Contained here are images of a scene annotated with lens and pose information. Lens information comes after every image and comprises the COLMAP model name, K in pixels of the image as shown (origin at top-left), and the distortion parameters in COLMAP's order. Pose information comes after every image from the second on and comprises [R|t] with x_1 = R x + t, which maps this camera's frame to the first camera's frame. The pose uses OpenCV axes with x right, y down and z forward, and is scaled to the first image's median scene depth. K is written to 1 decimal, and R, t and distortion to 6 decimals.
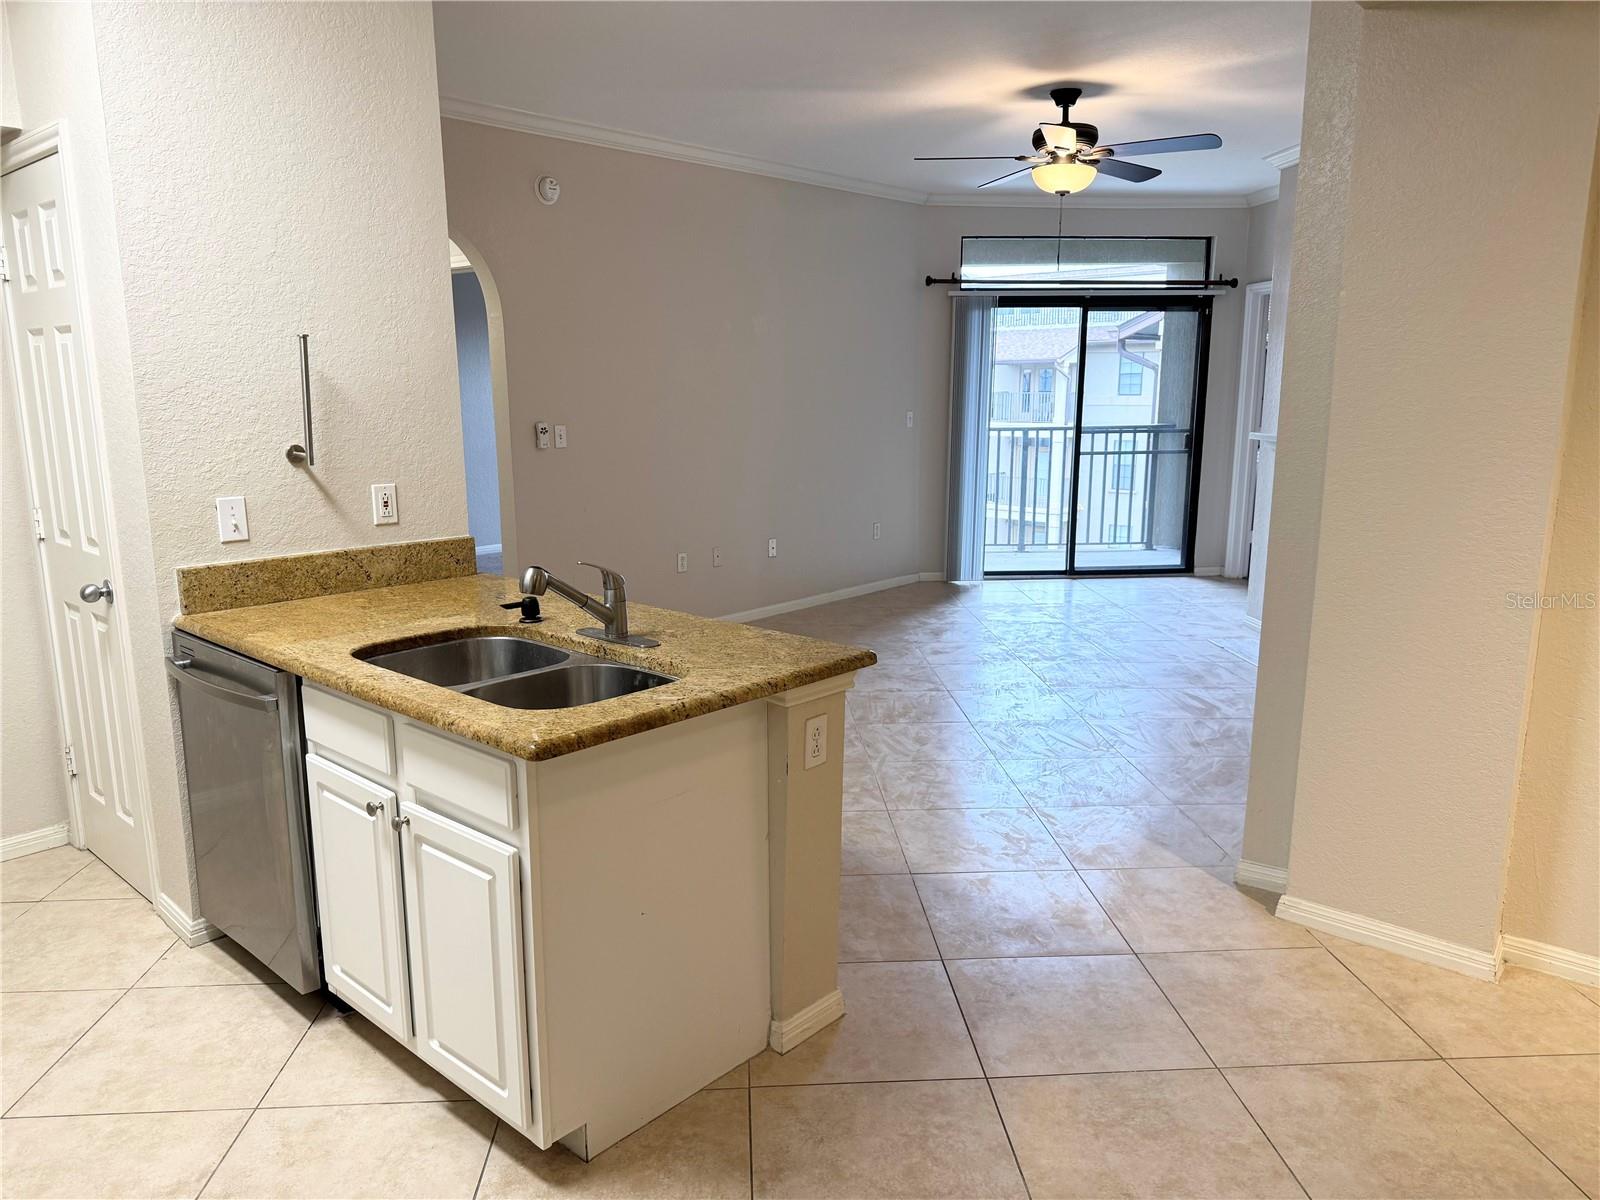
lens RADIAL K [[1123.3, 0, 800.0], [0, 1123.3, 600.0], [0, 0, 1]] dist [-0.000744, -0.000403]
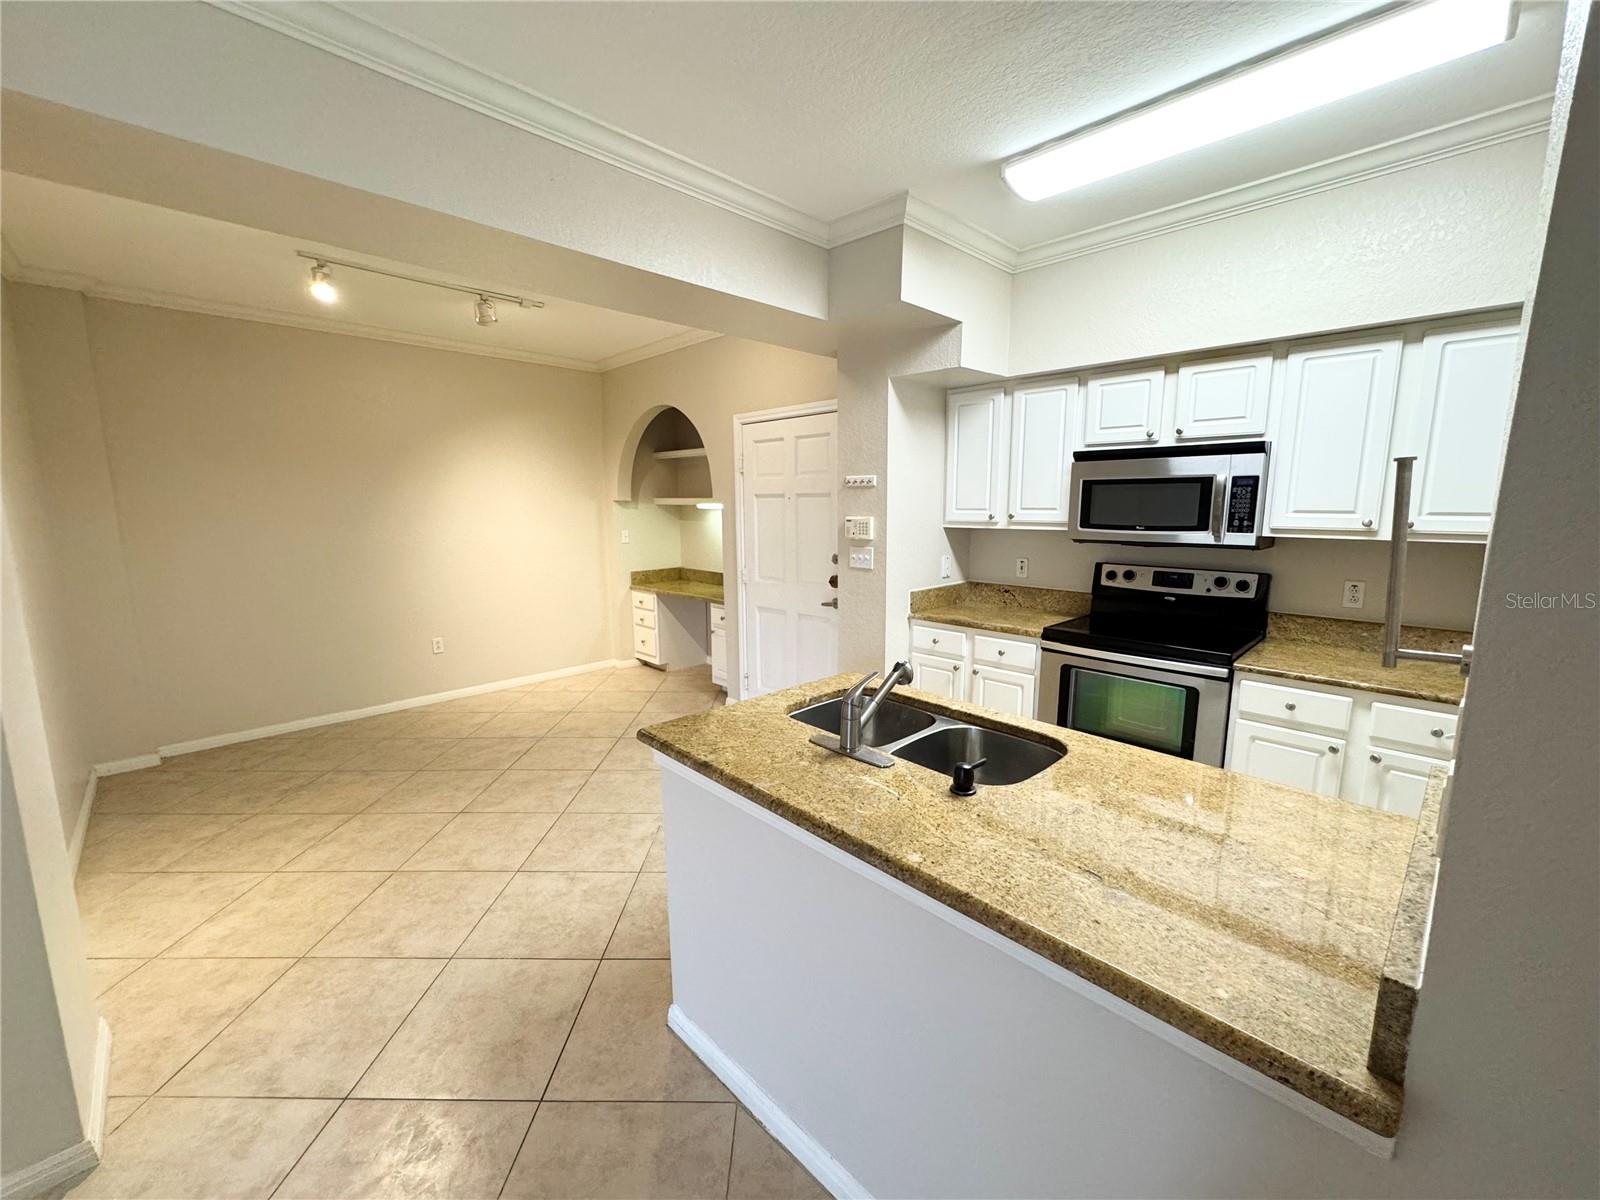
lens RADIAL K [[641.9, 0, 797.0], [0, 641.9, 598.4], [0, 0, 1]] dist [-0.002815, 0.000575]
pose [[-0.997833, -0.004027, 0.065676, -0.161970], [0.018744, 0.939373, 0.342384, -0.347098], [-0.063074, 0.342873, -0.937262, 1.637941]]
